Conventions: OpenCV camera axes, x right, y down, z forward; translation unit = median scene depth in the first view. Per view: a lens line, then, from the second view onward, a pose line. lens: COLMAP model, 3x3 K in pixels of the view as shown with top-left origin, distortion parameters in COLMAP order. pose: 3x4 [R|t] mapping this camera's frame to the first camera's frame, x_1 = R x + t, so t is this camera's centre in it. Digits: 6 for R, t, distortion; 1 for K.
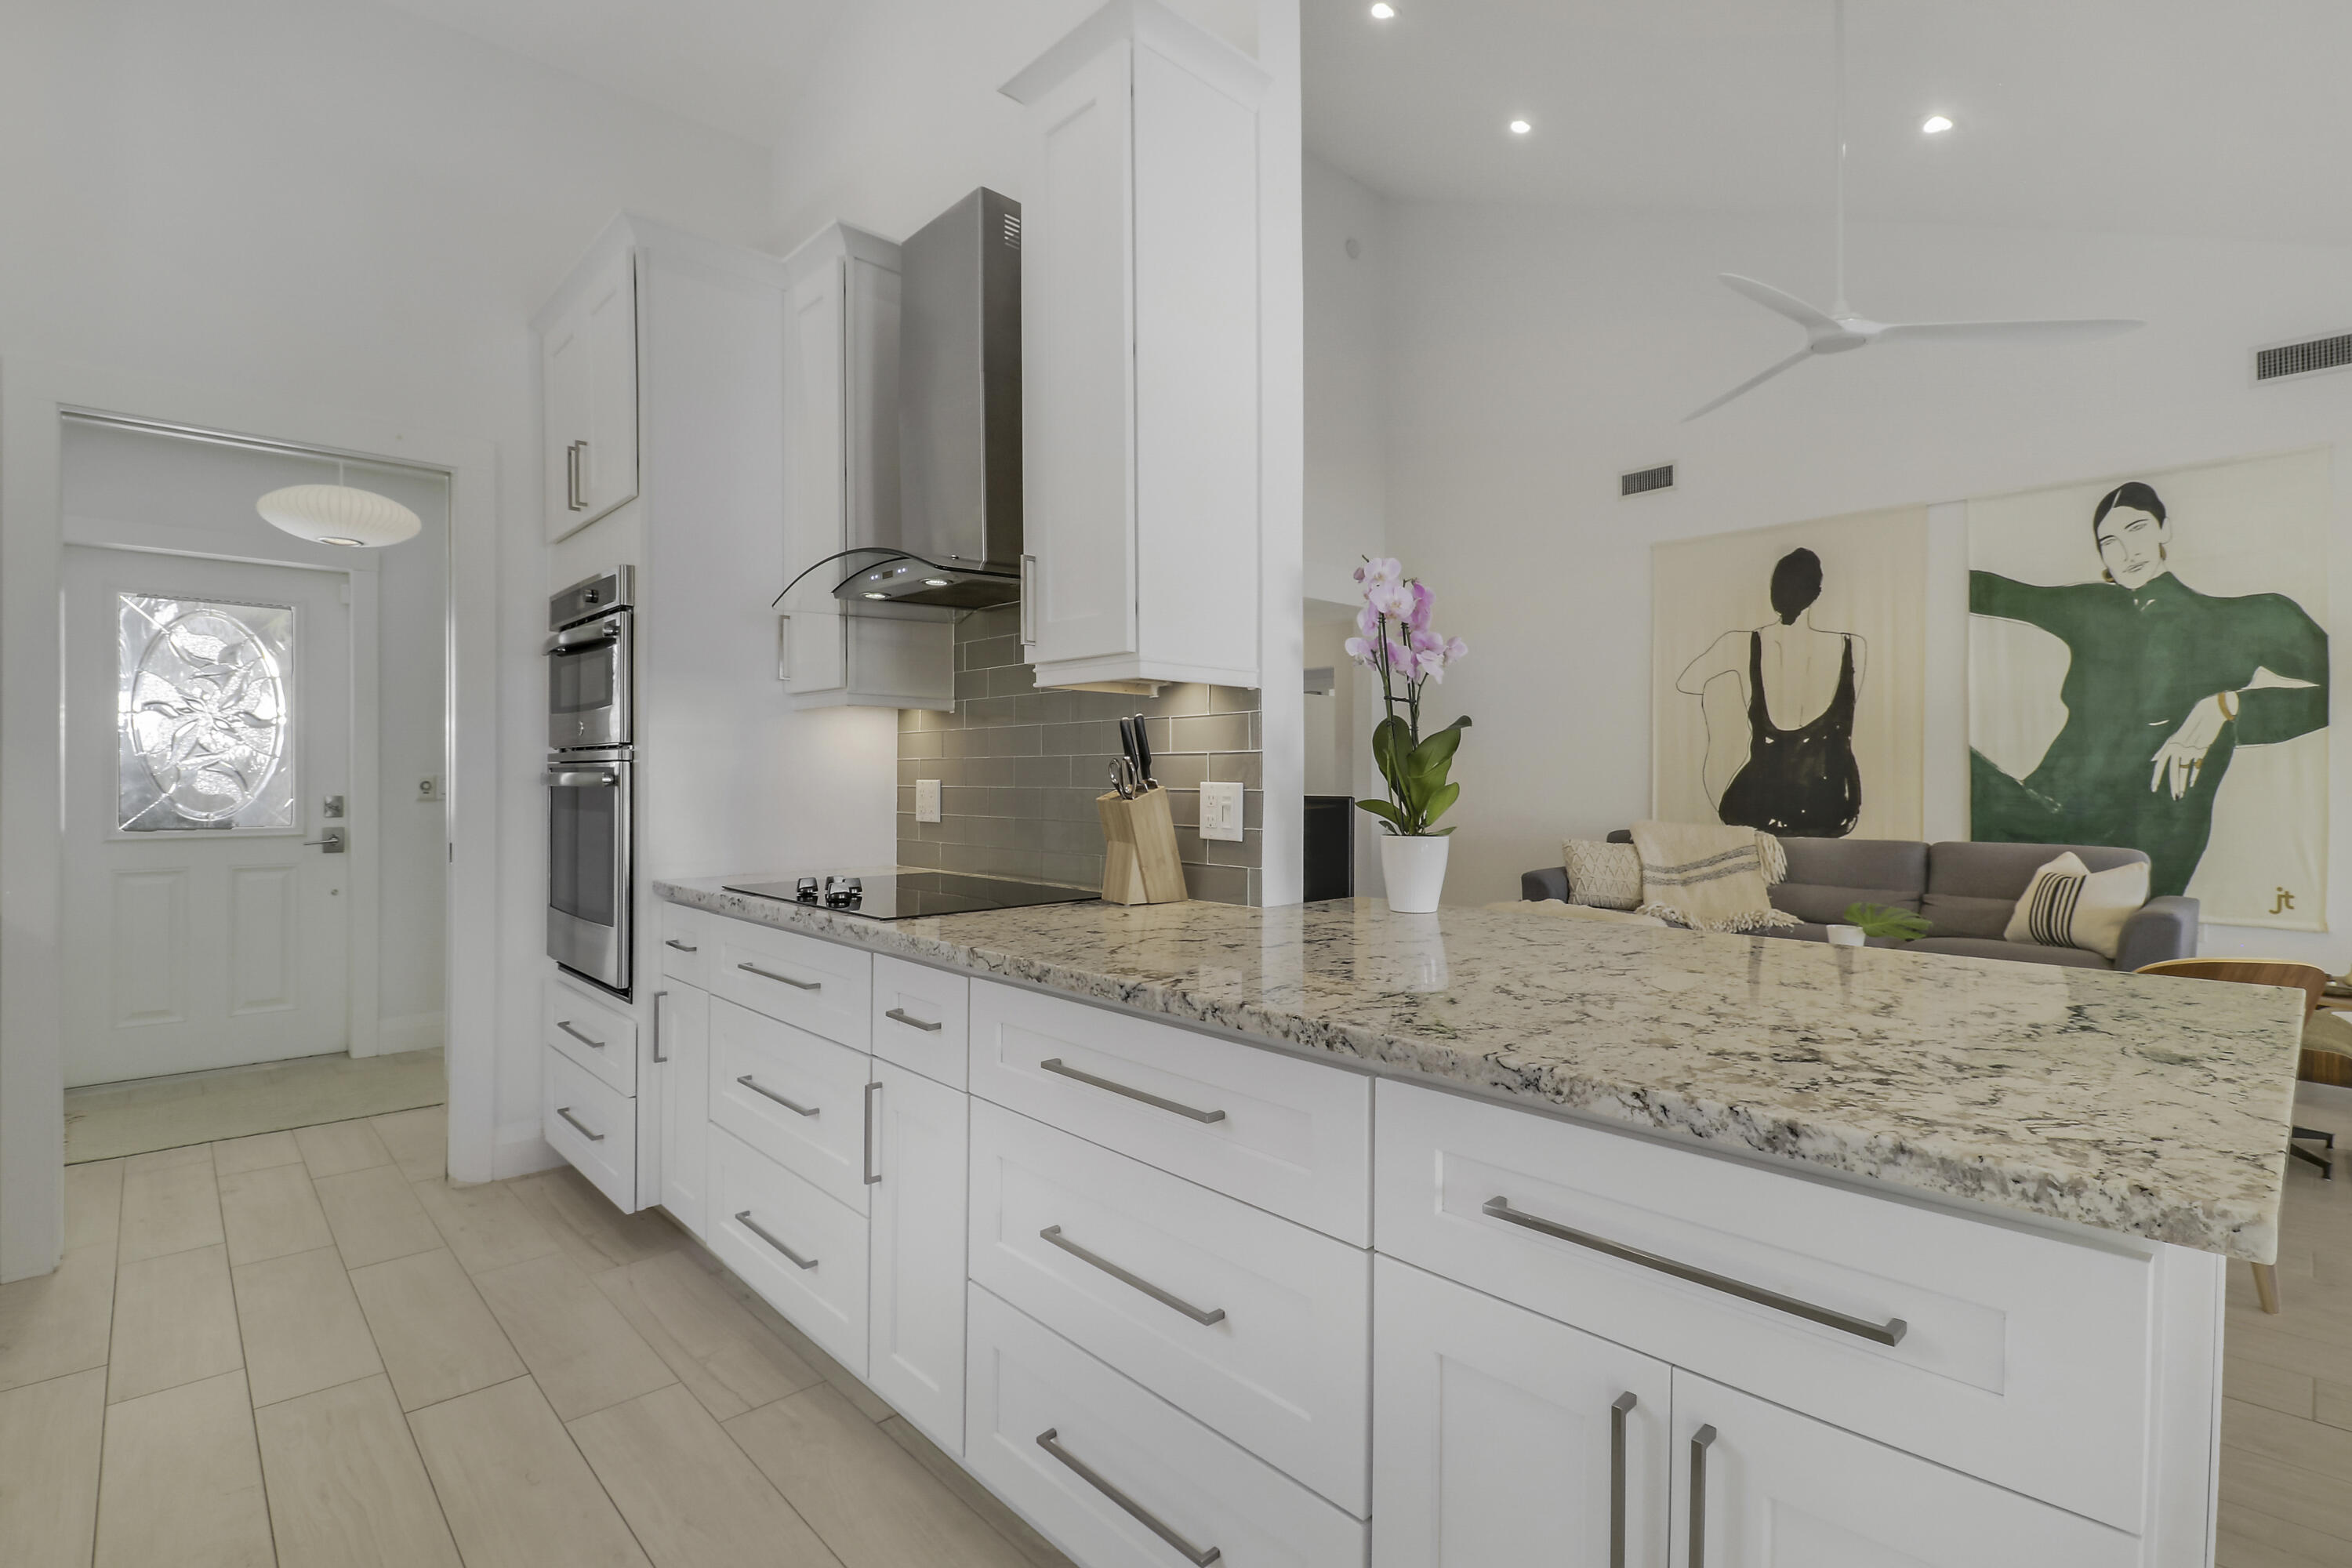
lens RADIAL K [[1100.0, 0, 1173.3], [0, 1100.0, 788.4], [0, 0, 1]] dist [-0.017810, -0.008275]
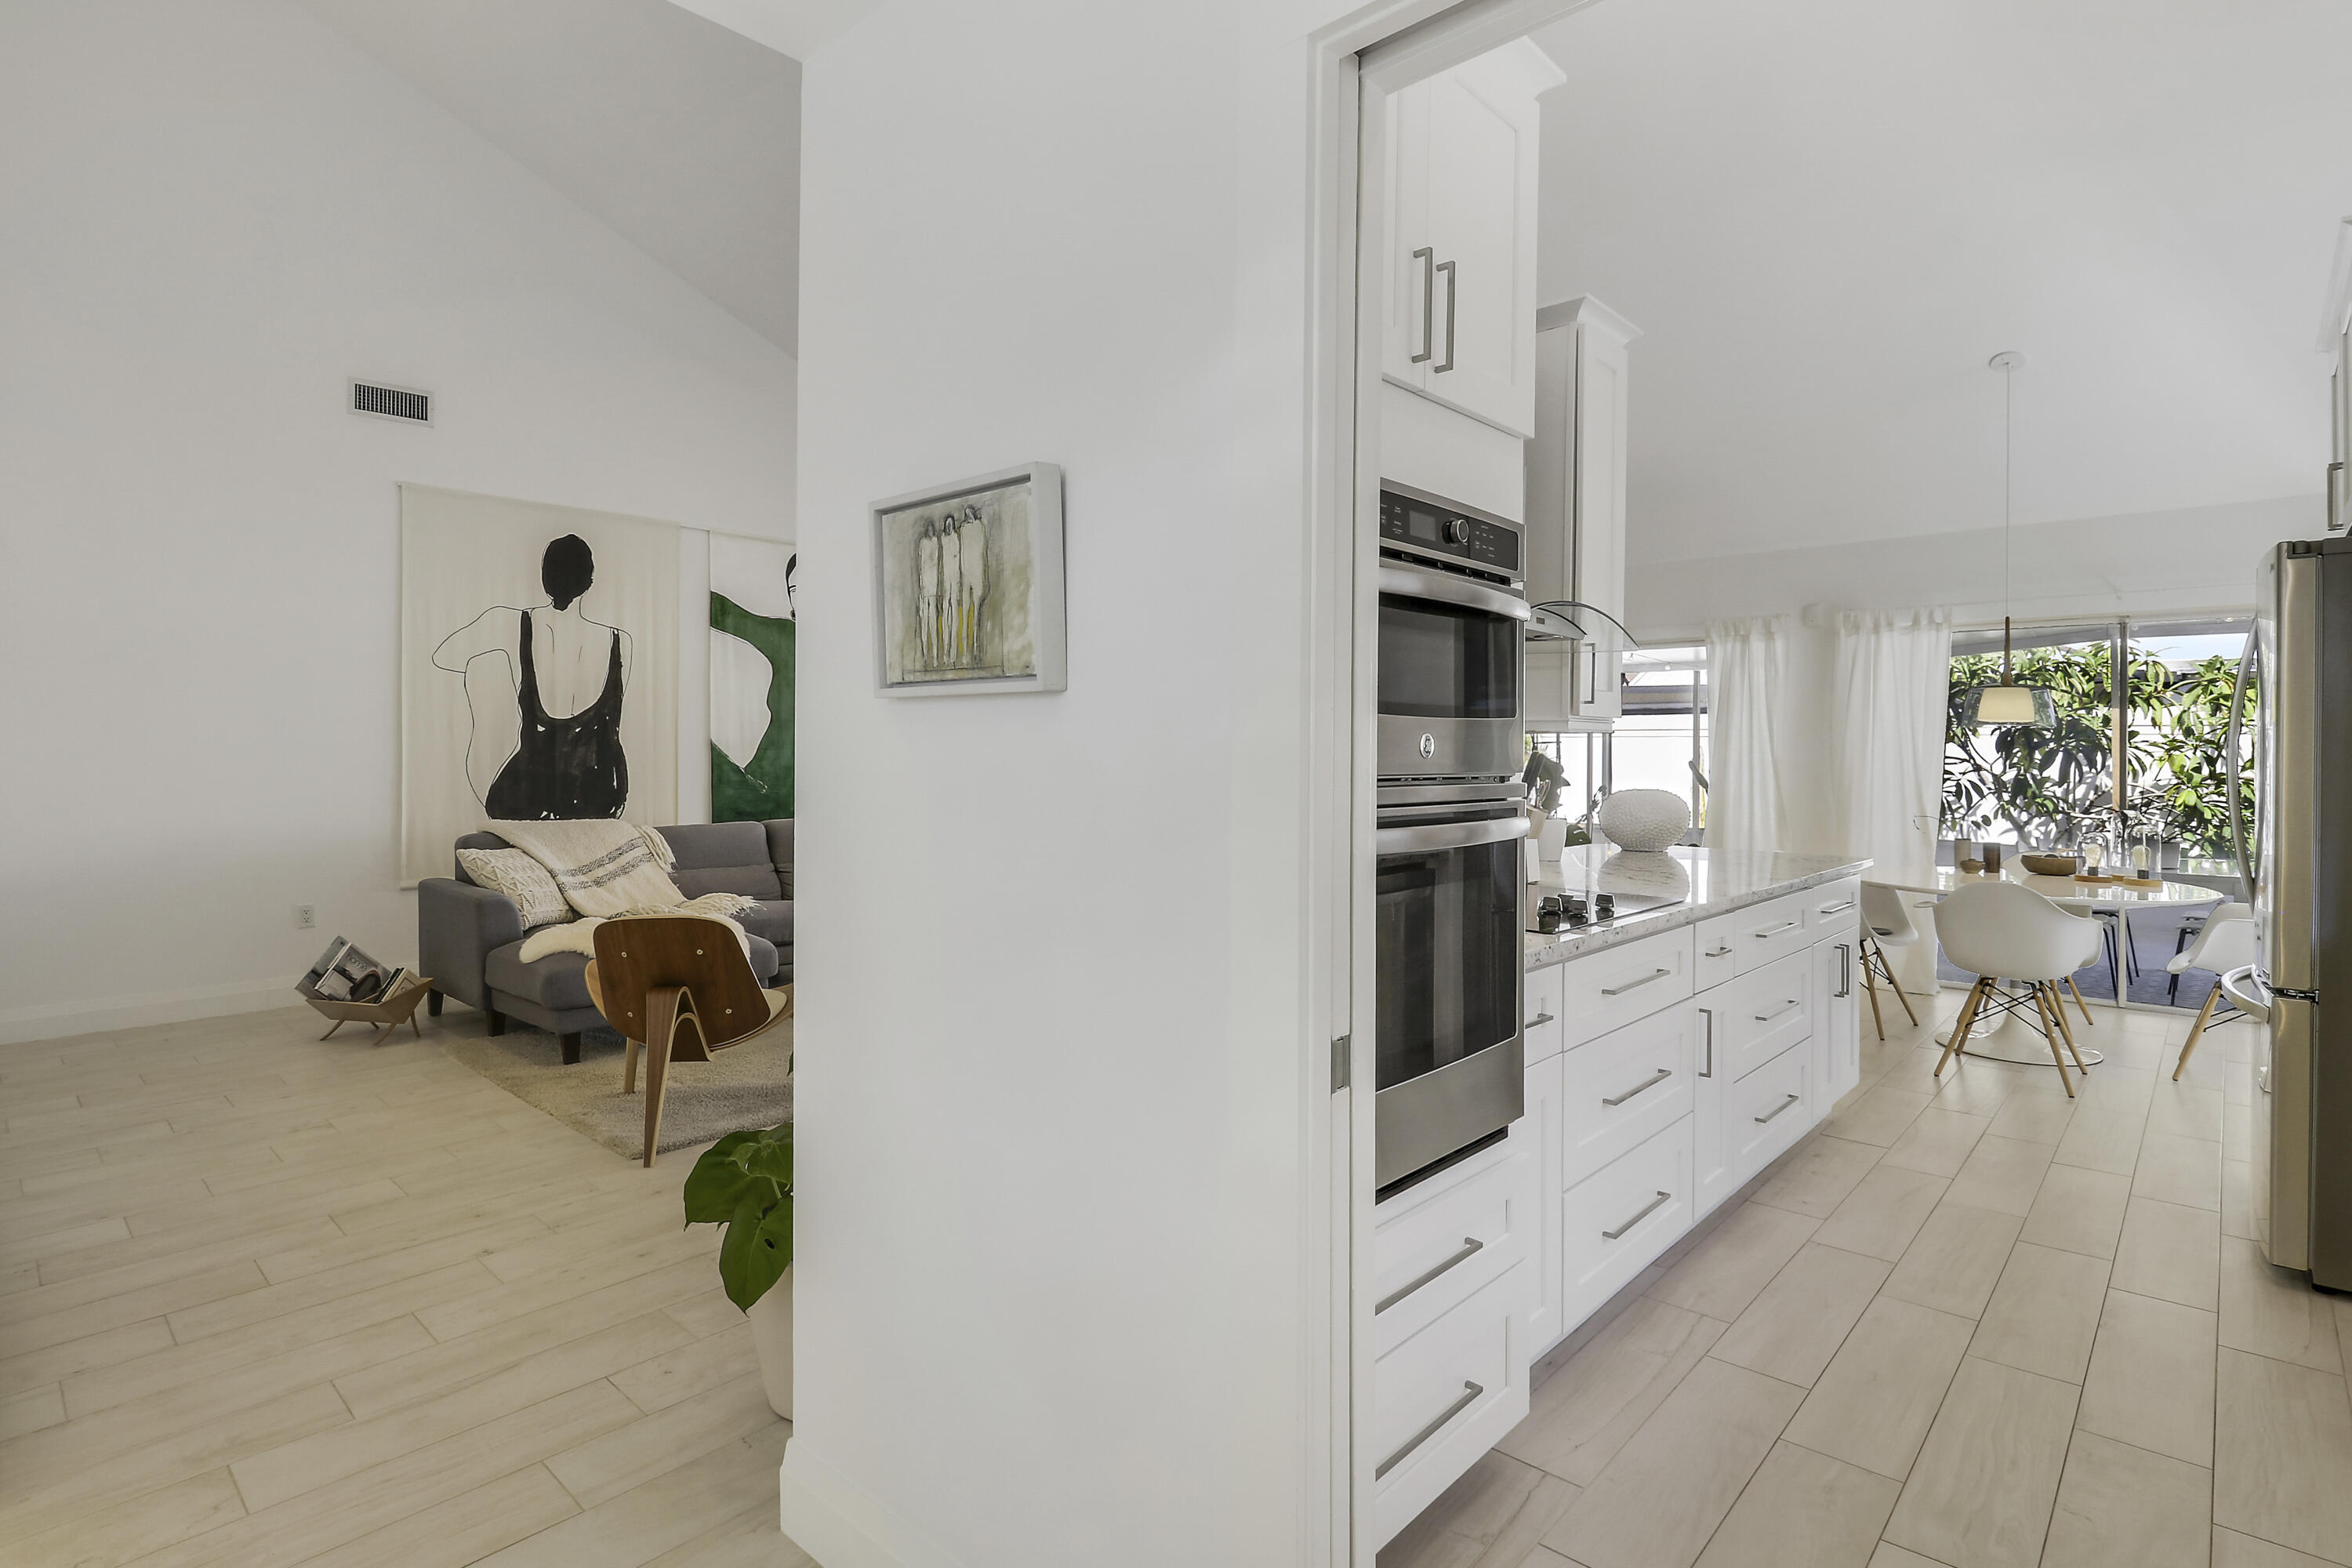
lens RADIAL K [[1209.1, 0, 1133.3], [0, 1209.1, 742.4], [0, 0, 1]] dist [-0.029672, -0.002394]
pose [[-0.077340, 0.004478, 0.996995, -0.677145], [0.003633, 0.999985, -0.004210, -0.031810], [-0.996998, 0.003296, -0.077355, 0.711873]]
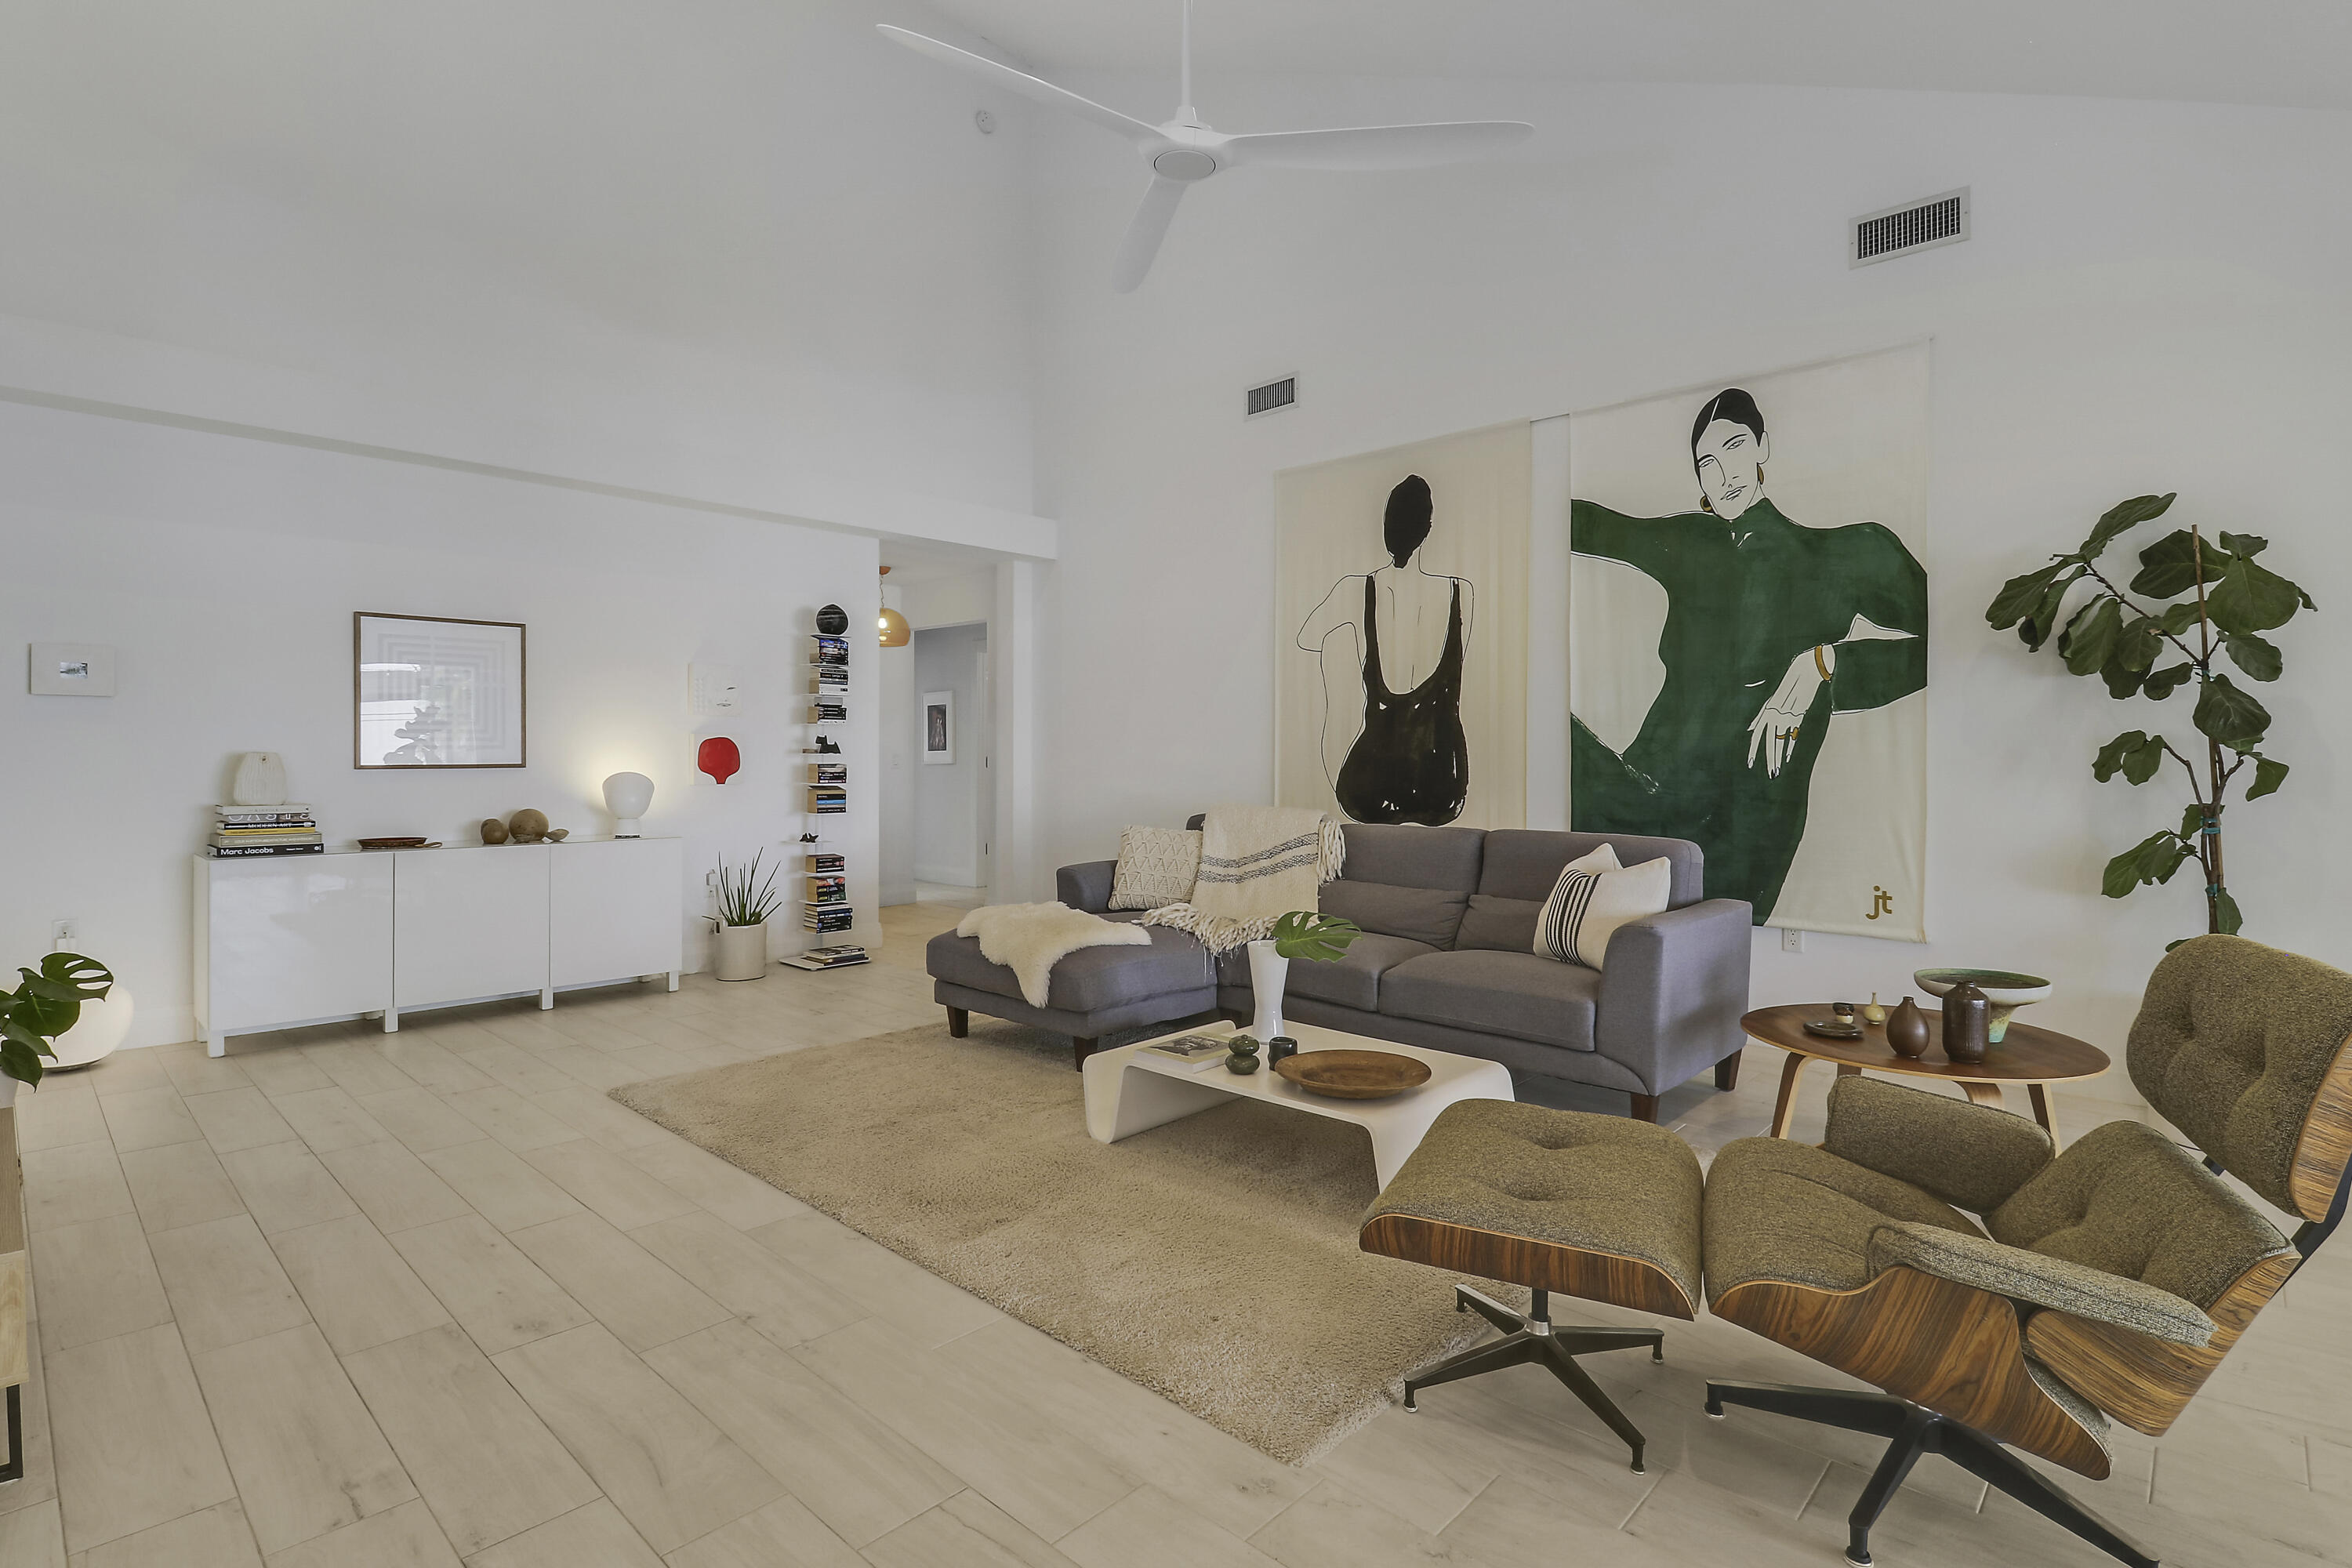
lens RADIAL K [[1149.2, 0, 1222.2], [0, 1149.2, 767.7], [0, 0, 1]] dist [-0.007527, -0.005646]
pose [[0.995859, -0.002516, 0.090879, 0.430728], [0.001805, 0.999967, 0.007905, -0.004727], [-0.090896, -0.007708, 0.995831, 0.167986]]
